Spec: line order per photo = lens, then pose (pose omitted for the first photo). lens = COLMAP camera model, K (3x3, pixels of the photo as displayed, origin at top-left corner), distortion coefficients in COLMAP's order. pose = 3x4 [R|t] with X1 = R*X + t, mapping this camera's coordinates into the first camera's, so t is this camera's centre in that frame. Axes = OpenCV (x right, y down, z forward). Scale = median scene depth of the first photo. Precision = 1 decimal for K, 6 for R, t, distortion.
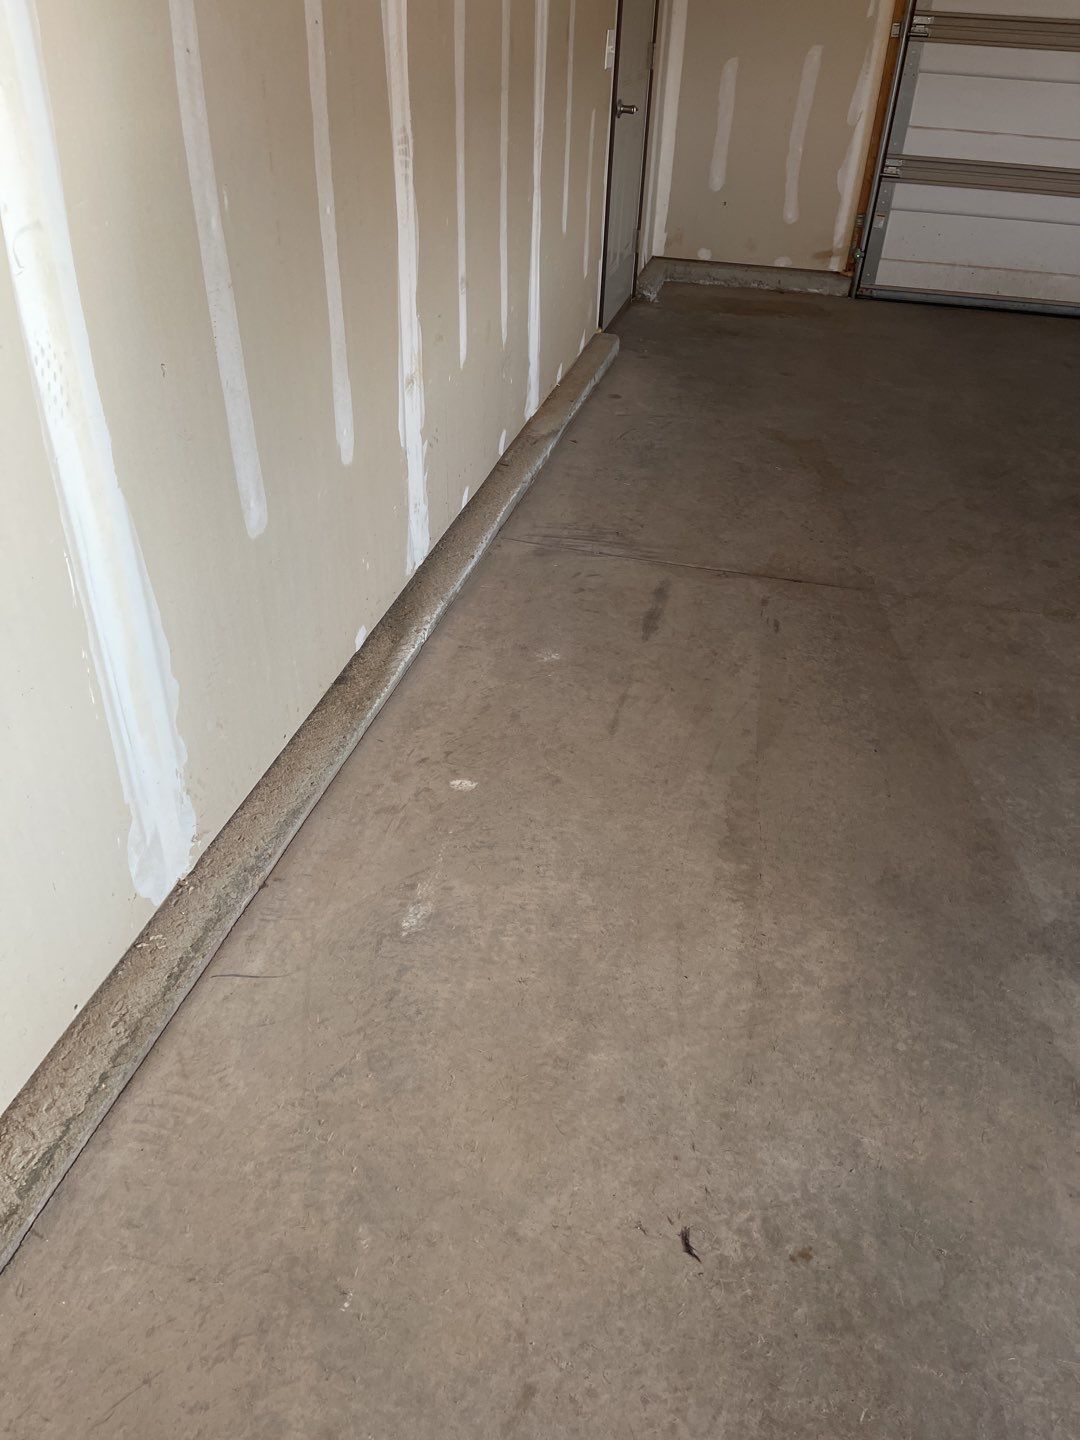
lens RADIAL K [[1092.2, 0, 536.5], [0, 1092.2, 719.5], [0, 0, 1]] dist [0.068089, -0.084652]
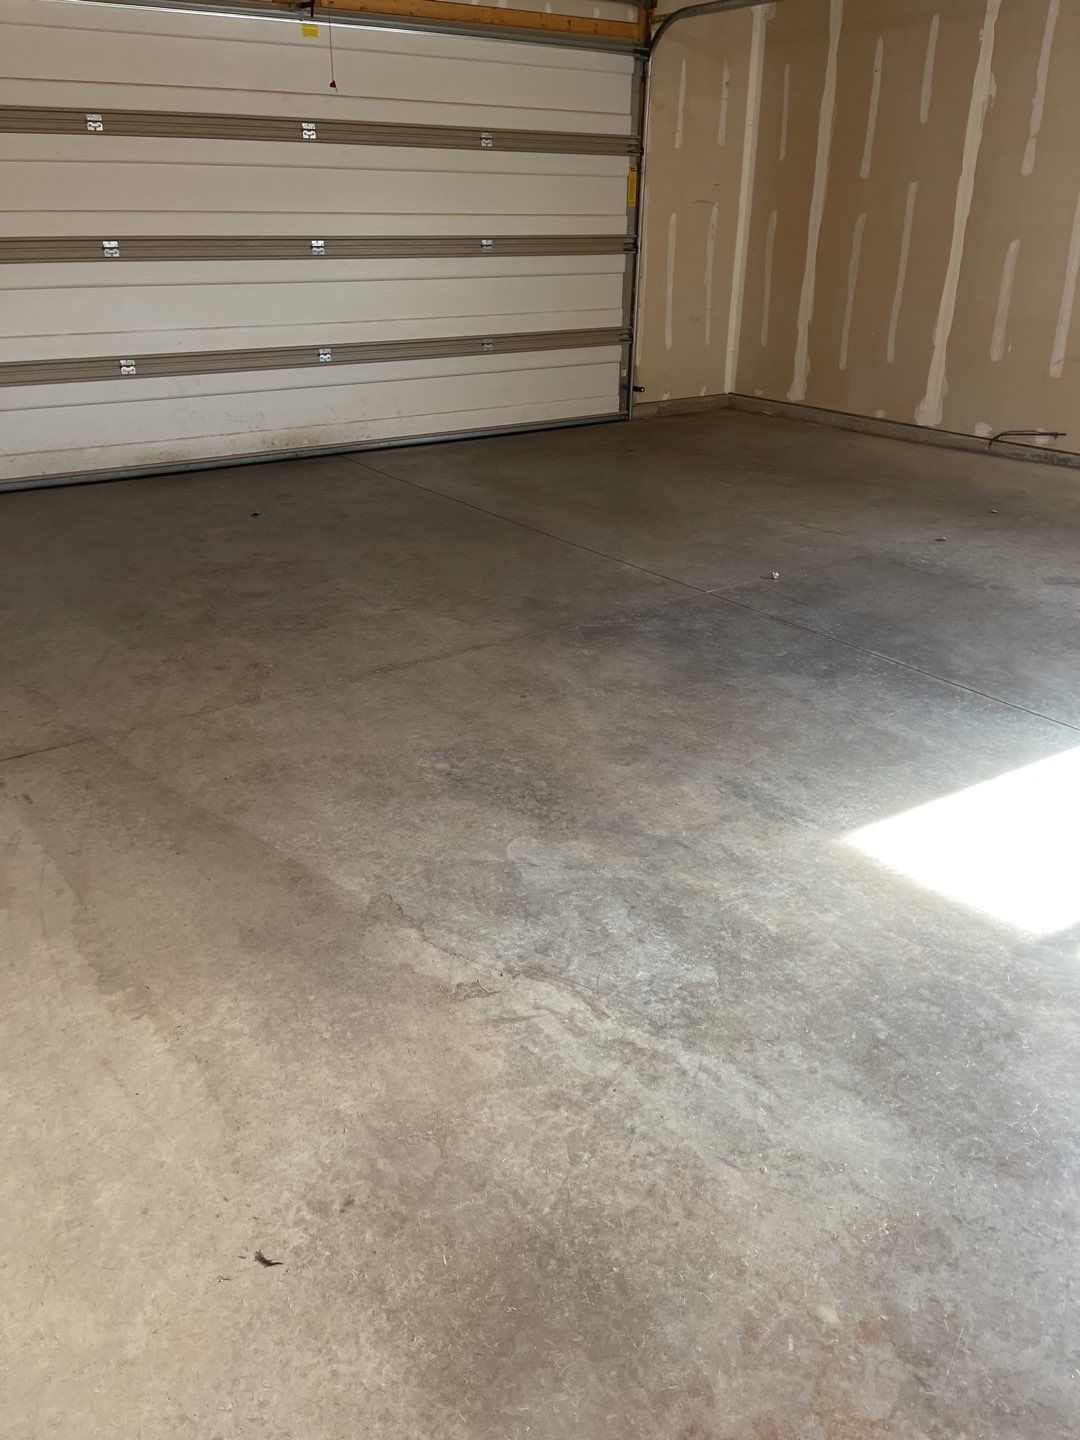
lens RADIAL K [[1092.2, 0, 542.7], [0, 1092.2, 713.2], [0, 0, 1]] dist [0.068089, -0.084652]
pose [[0.665779, -0.343281, 0.662493, -0.198982], [0.436745, 0.899180, 0.027013, 0.044162], [-0.604973, 0.271356, 0.748581, -0.166486]]
